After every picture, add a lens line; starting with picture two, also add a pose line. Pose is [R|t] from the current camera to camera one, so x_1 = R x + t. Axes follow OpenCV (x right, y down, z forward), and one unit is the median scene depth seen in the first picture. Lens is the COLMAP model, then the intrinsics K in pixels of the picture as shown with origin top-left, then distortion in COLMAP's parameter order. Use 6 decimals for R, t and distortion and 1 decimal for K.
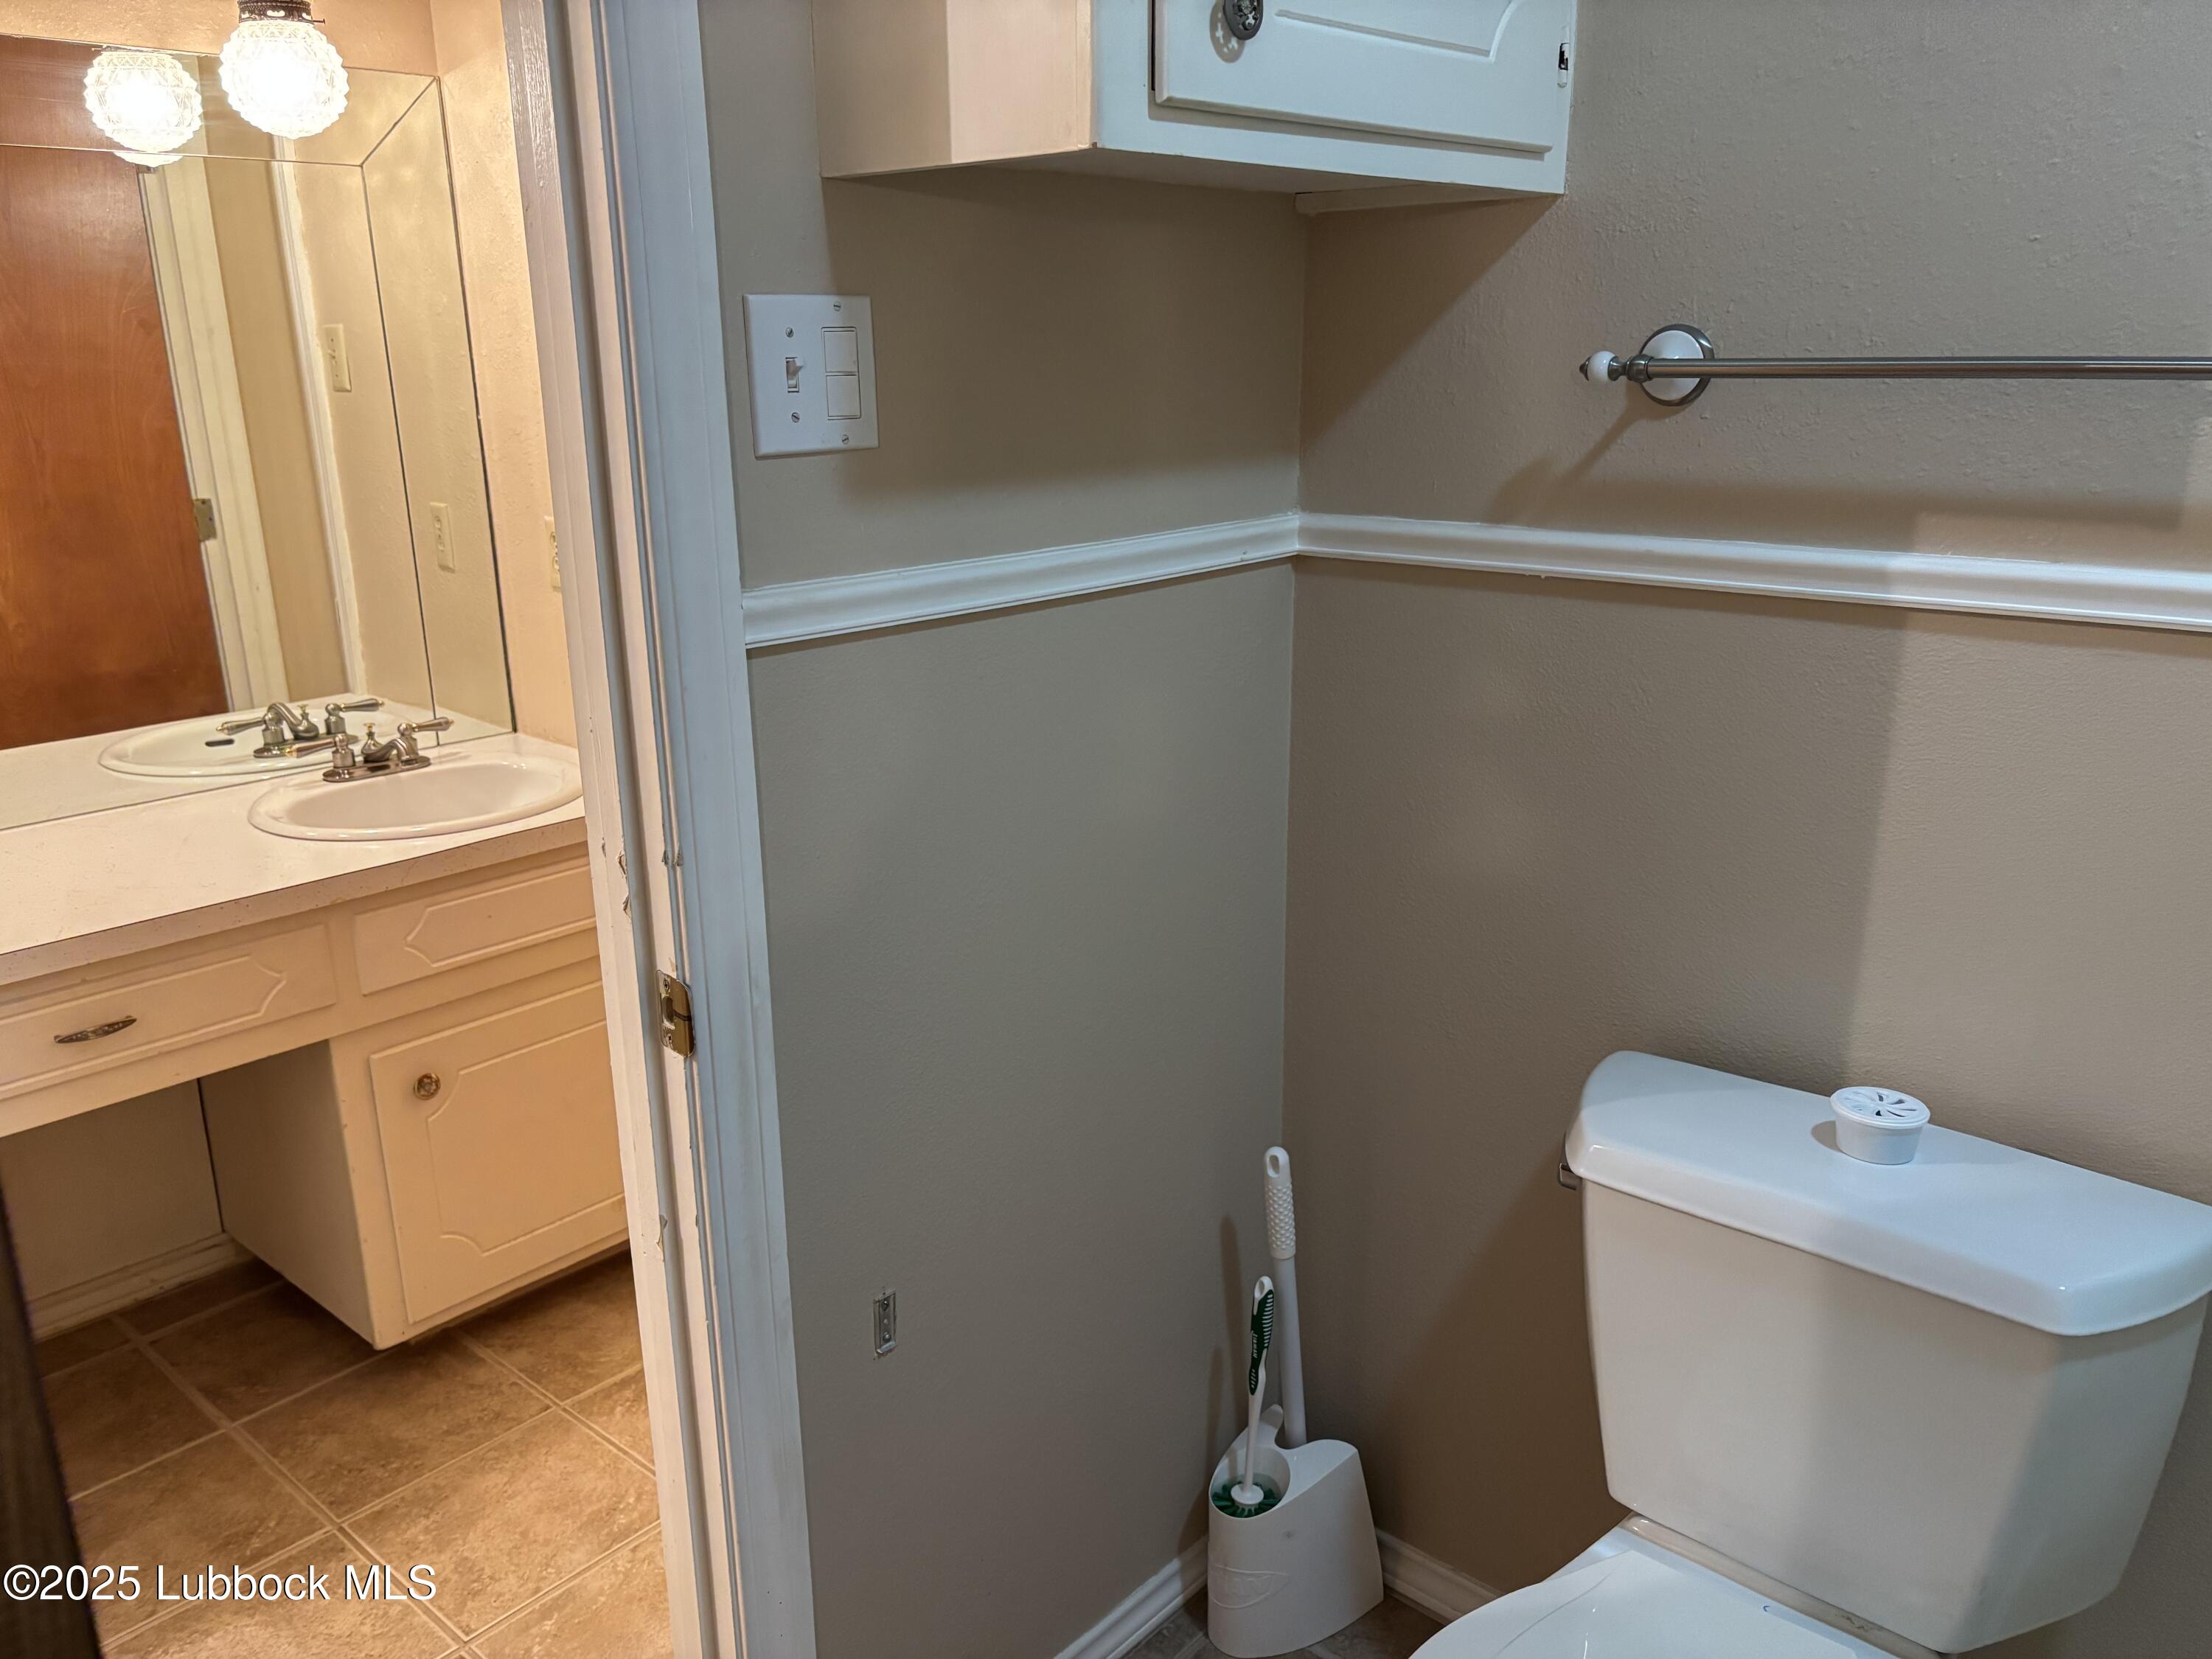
lens RADIAL K [[1644.3, 0, 1121.9], [0, 1644.3, 833.8], [0, 0, 1]] dist [0.026964, -0.042741]
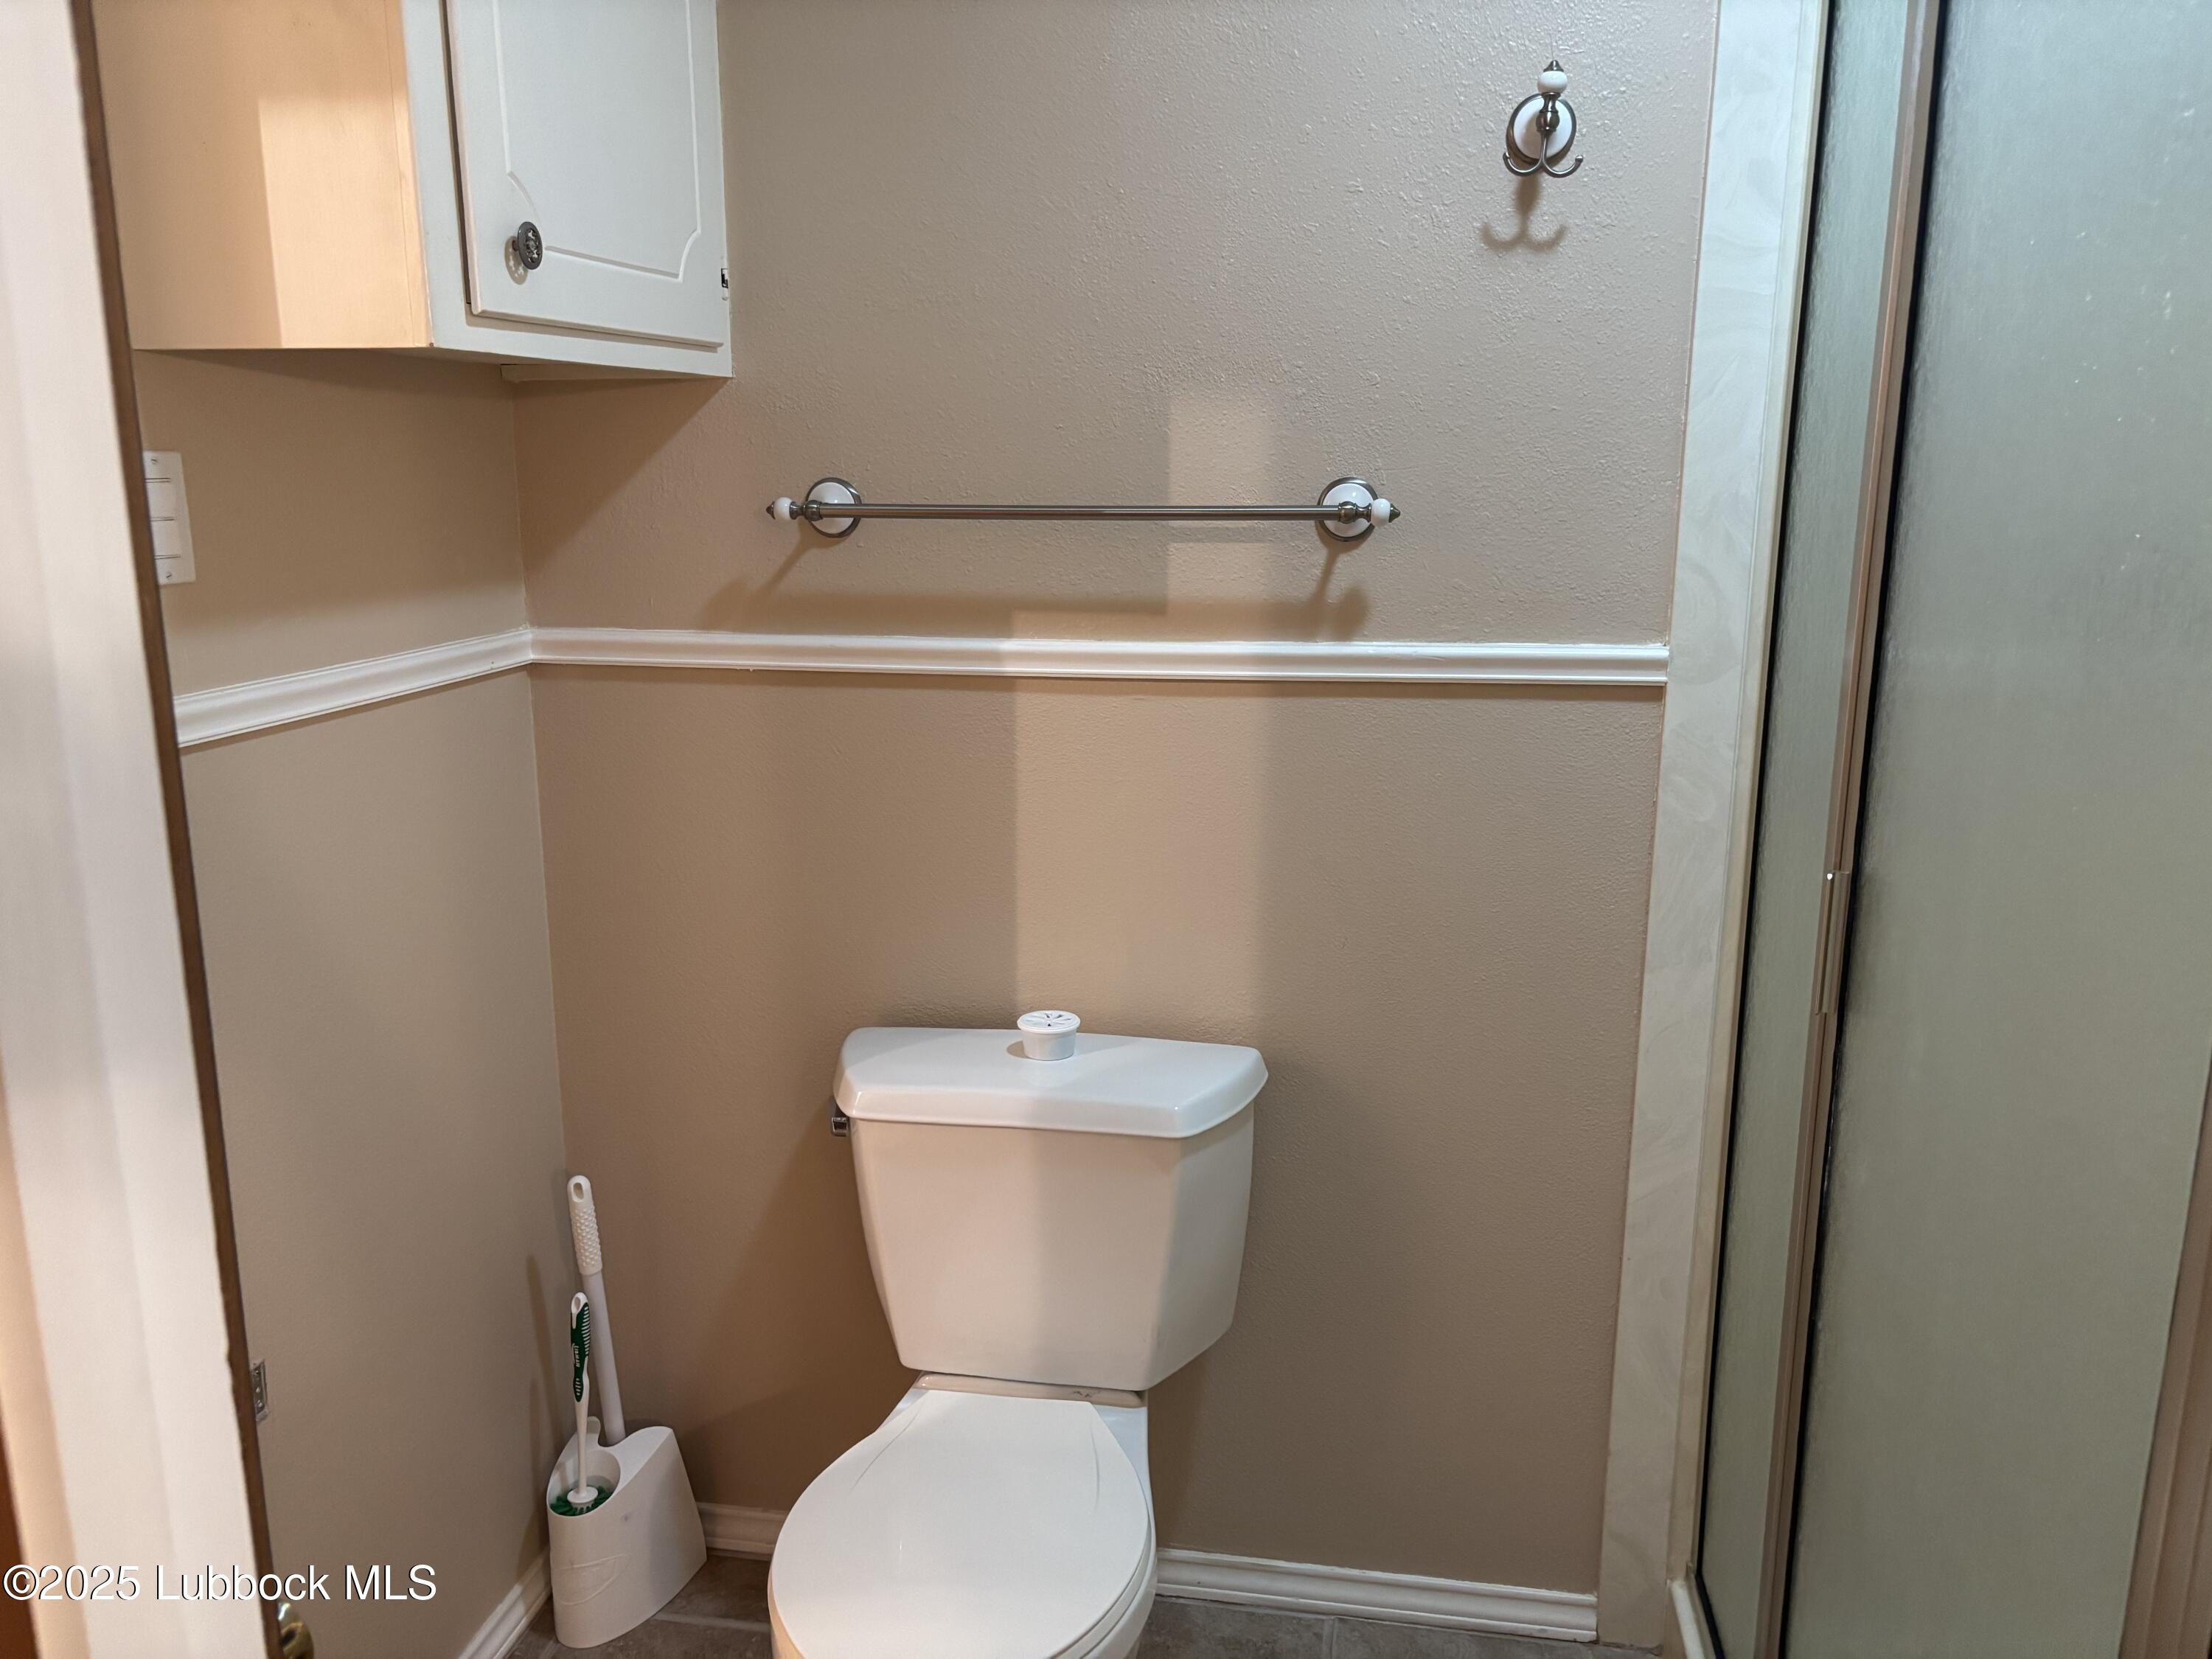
lens RADIAL K [[1678.4, 0, 1127.5], [0, 1678.4, 831.9], [0, 0, 1]] dist [0.023201, 0.002875]
pose [[0.843154, -0.101594, 0.527987, -0.212236], [0.139443, 0.989705, -0.032243, 0.054163], [-0.519276, 0.100810, 0.848640, -0.258182]]
